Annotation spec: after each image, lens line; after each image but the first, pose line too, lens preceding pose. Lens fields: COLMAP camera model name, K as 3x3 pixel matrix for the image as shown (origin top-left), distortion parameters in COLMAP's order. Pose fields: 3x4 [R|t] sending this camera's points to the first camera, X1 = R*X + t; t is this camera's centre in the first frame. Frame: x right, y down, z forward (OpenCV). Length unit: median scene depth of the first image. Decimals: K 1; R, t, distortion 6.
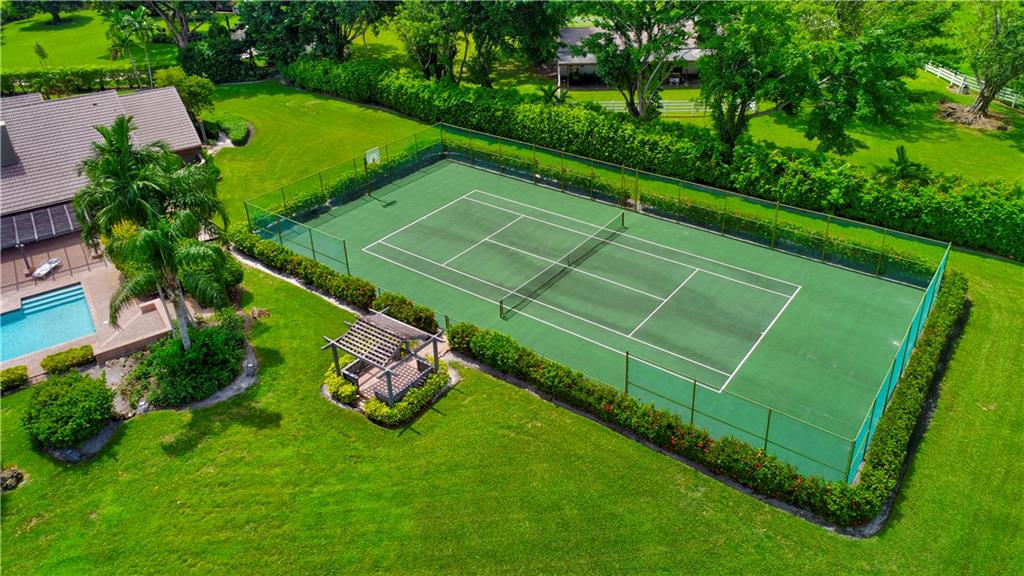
lens RADIAL K [[741.9, 0, 528.6], [0, 741.9, 207.5], [0, 0, 1]] dist [0.009579, -0.000087]
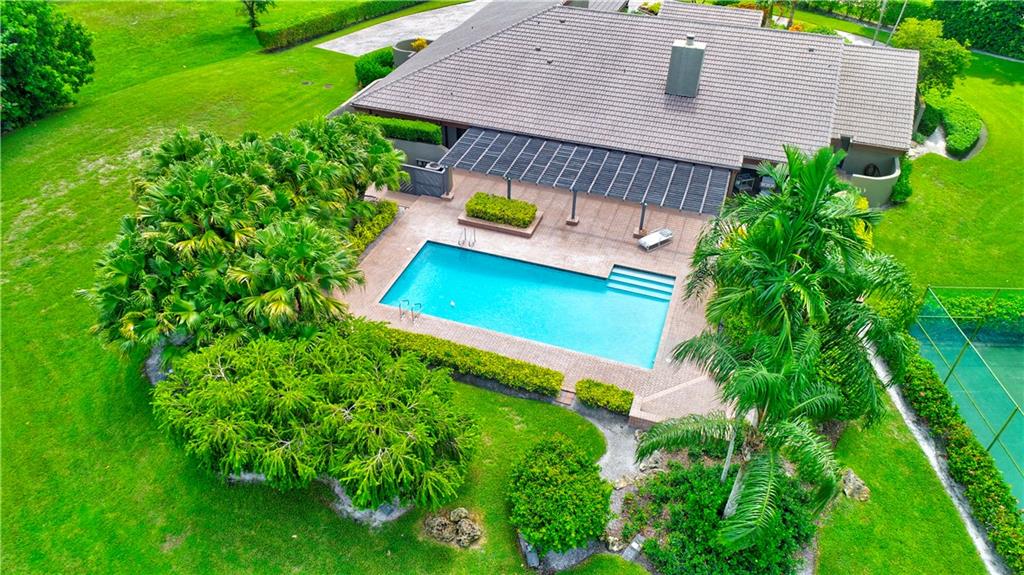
lens RADIAL K [[690.2, 0, 512.0], [0, 690.2, 287.5], [0, 0, 1]] dist [0.007572, 0.003993]
pose [[0.583340, 0.527128, -0.617941, -0.244251], [-0.369730, 0.849736, 0.375831, -0.106176], [0.723198, 0.009234, 0.690580, 0.365207]]
